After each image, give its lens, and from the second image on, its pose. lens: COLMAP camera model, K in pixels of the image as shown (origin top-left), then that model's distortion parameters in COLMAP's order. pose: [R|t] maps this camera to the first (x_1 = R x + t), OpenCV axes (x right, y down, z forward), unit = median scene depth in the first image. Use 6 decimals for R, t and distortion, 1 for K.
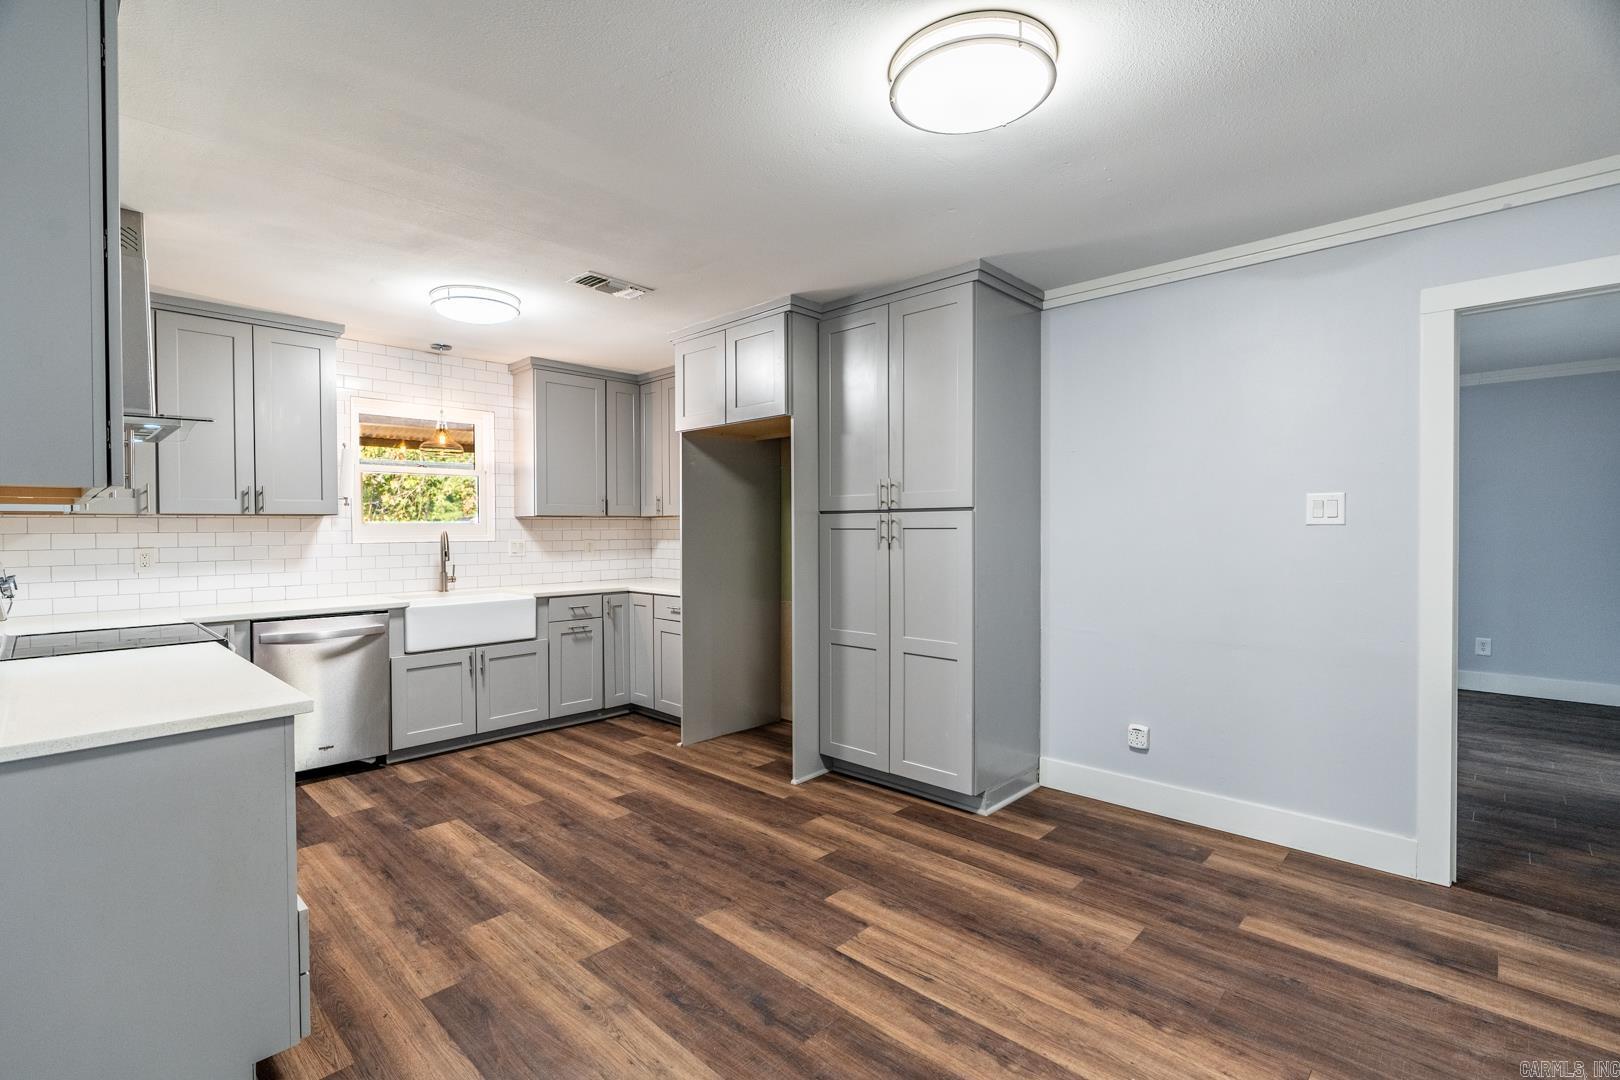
lens RADIAL K [[736.5, 0, 805.0], [0, 736.5, 539.7], [0, 0, 1]] dist [-0.014338, 0.004450]
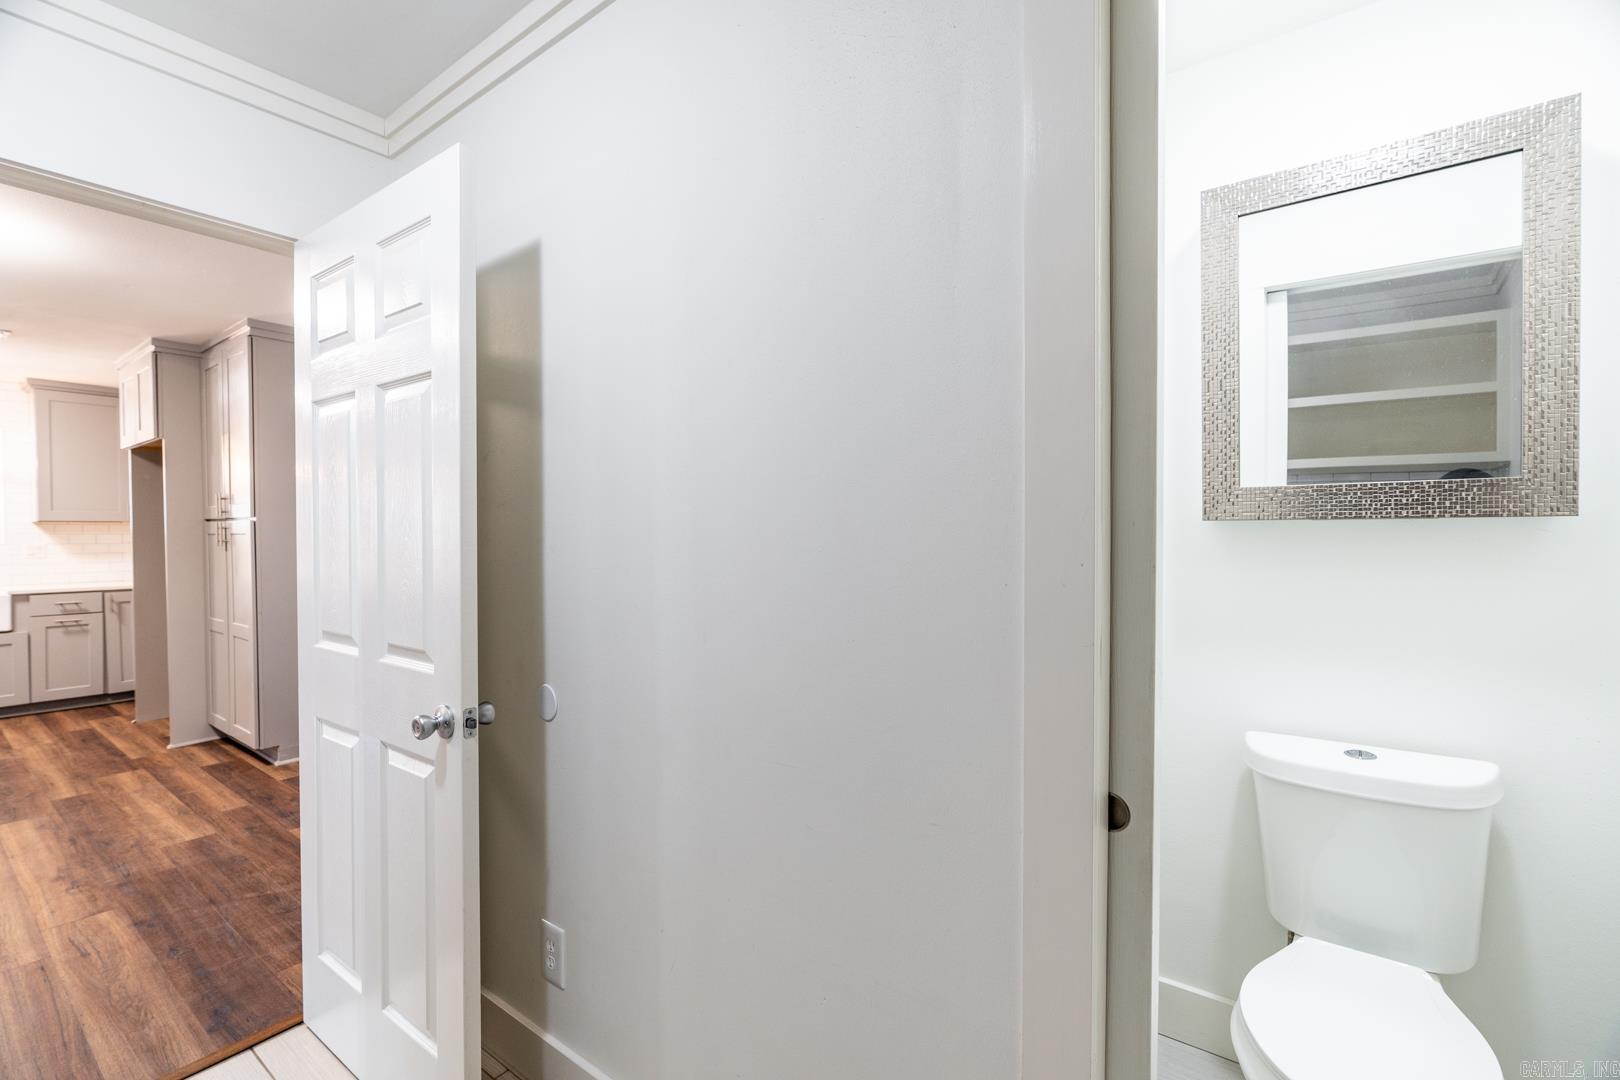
lens RADIAL K [[736.5, 0, 816.9], [0, 736.5, 535.8], [0, 0, 1]] dist [-0.014338, 0.004450]
pose [[0.994505, -0.004689, 0.104582, 1.017452], [0.004896, 0.999987, -0.001722, -0.004657], [-0.104572, 0.002225, 0.994515, -0.317622]]
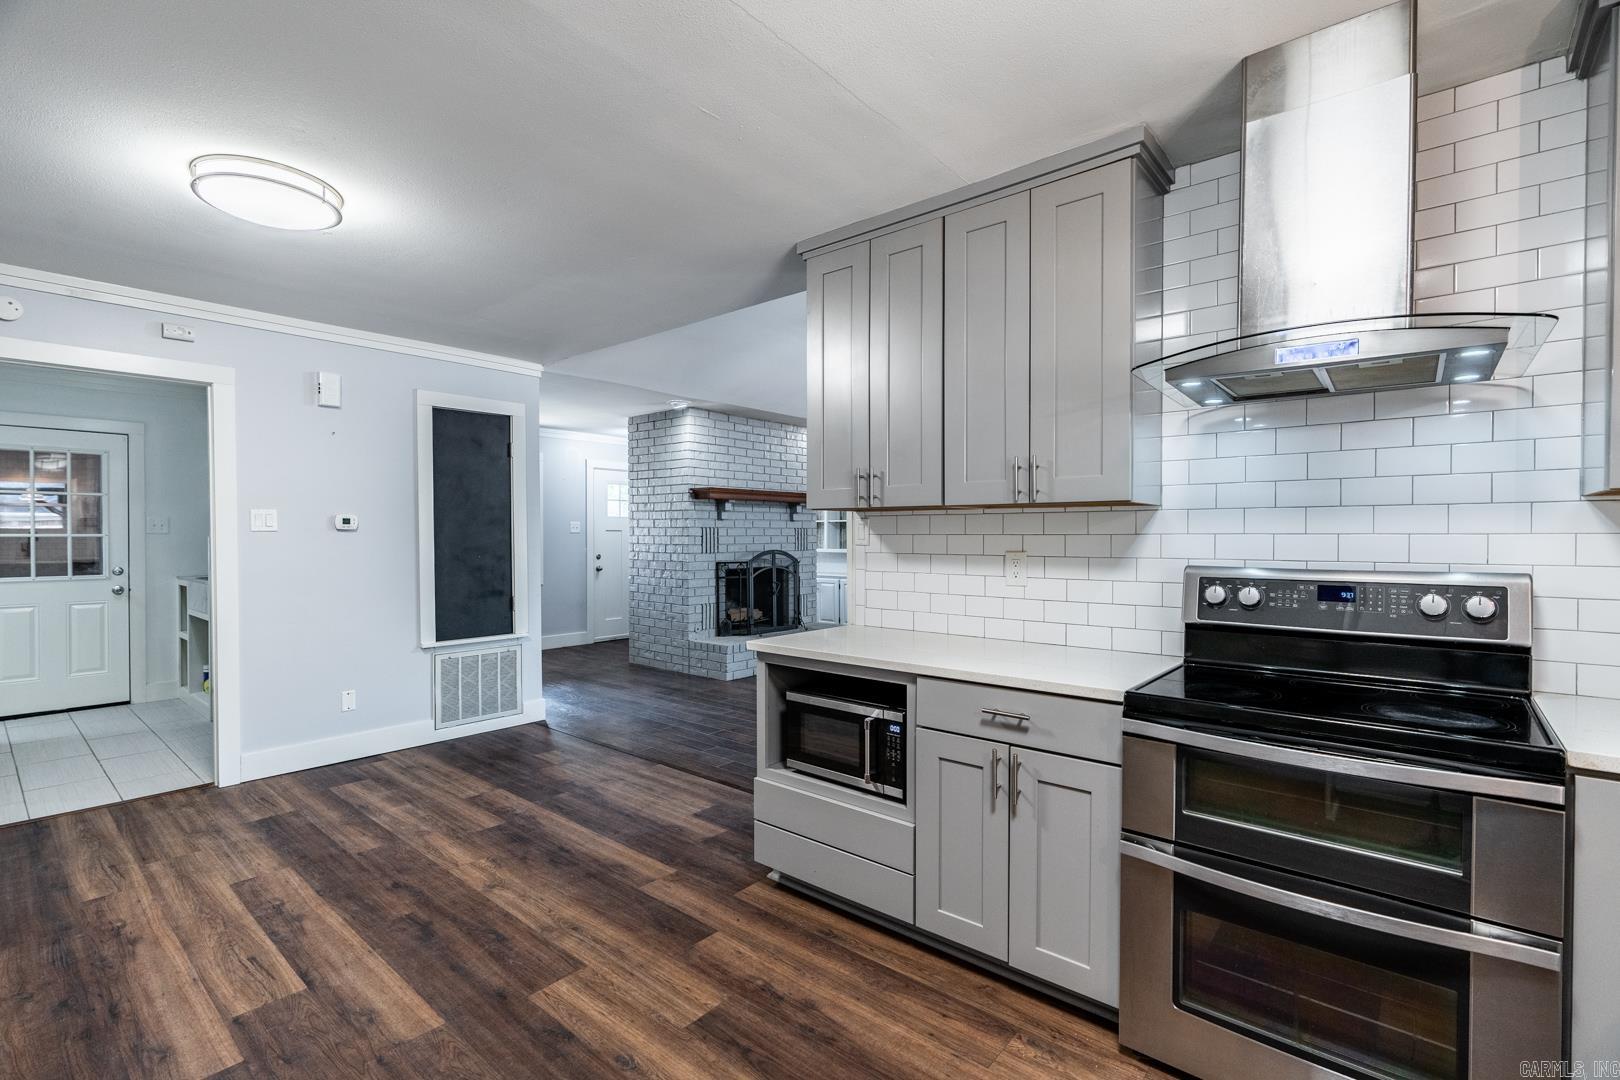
lens RADIAL K [[736.5, 0, 799.3], [0, 736.5, 539.0], [0, 0, 1]] dist [-0.014338, 0.004450]
pose [[-0.999002, 0.007396, -0.044051, -0.369516], [0.006242, 0.999635, 0.026278, -0.019015], [0.044230, 0.025976, -0.998684, 1.318509]]
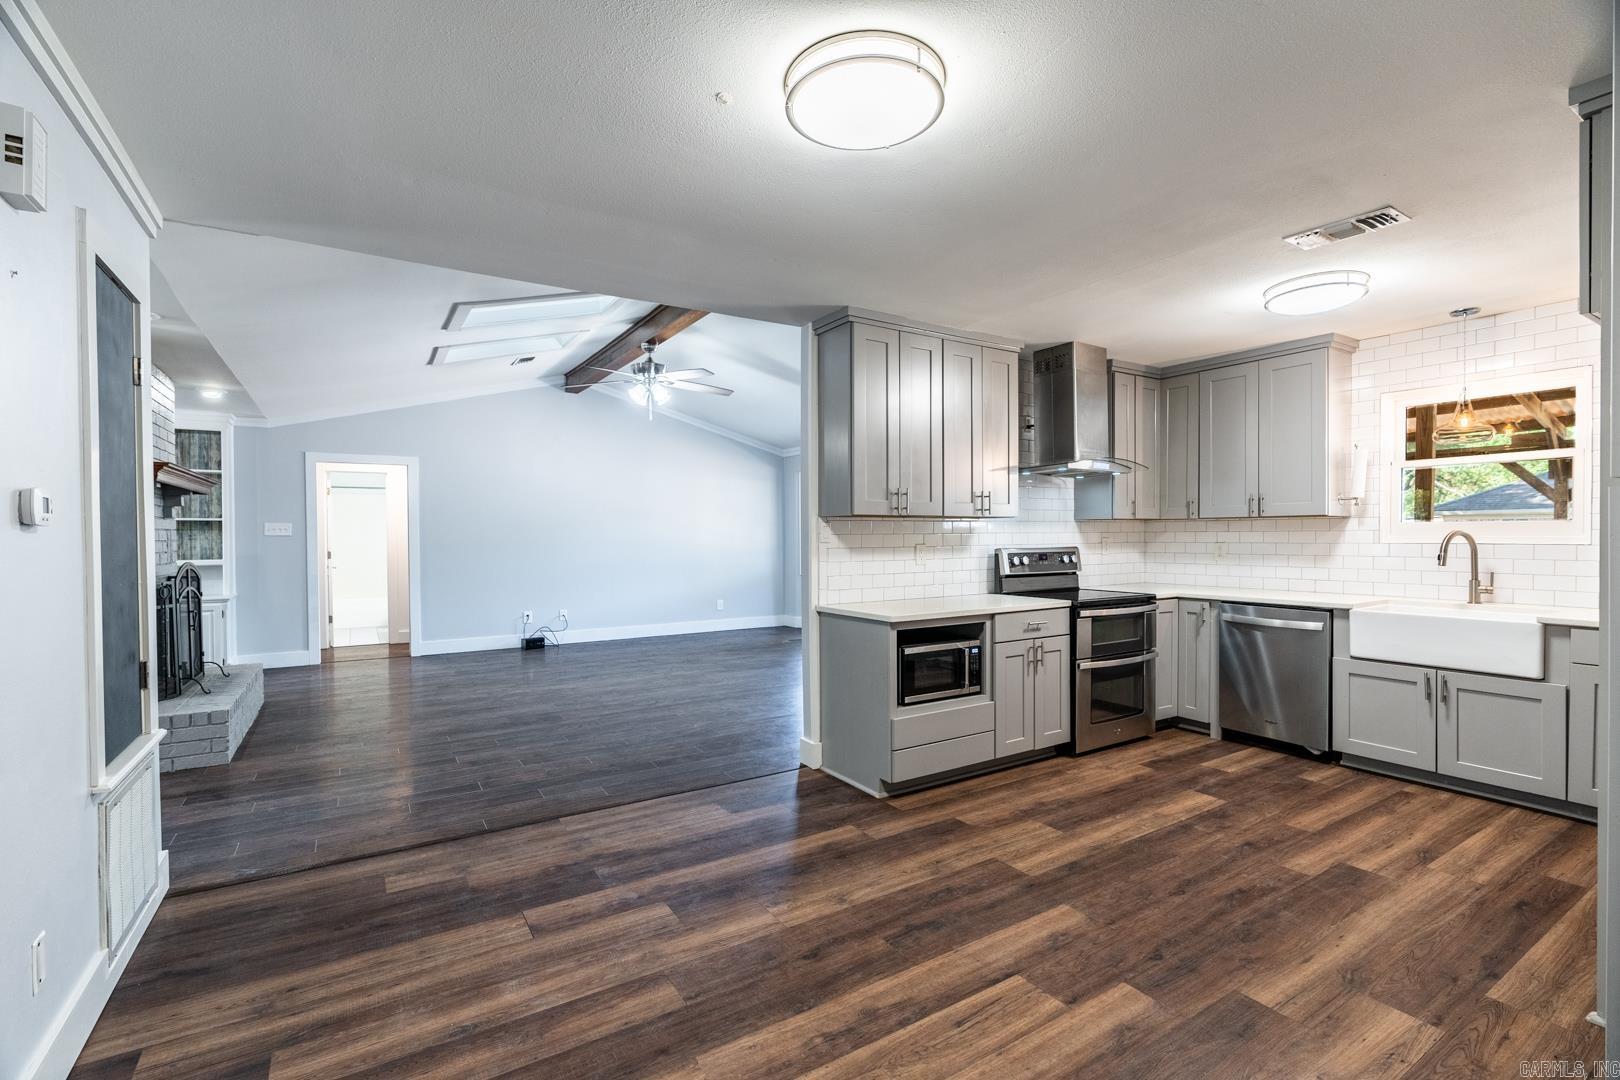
lens RADIAL K [[736.5, 0, 809.2], [0, 736.5, 542.7], [0, 0, 1]] dist [-0.014338, 0.004450]
pose [[-0.246226, 0.020173, -0.969002, 0.693918], [-0.010238, 0.999673, 0.023413, -0.014282], [0.969158, 0.015686, -0.245939, 0.657497]]
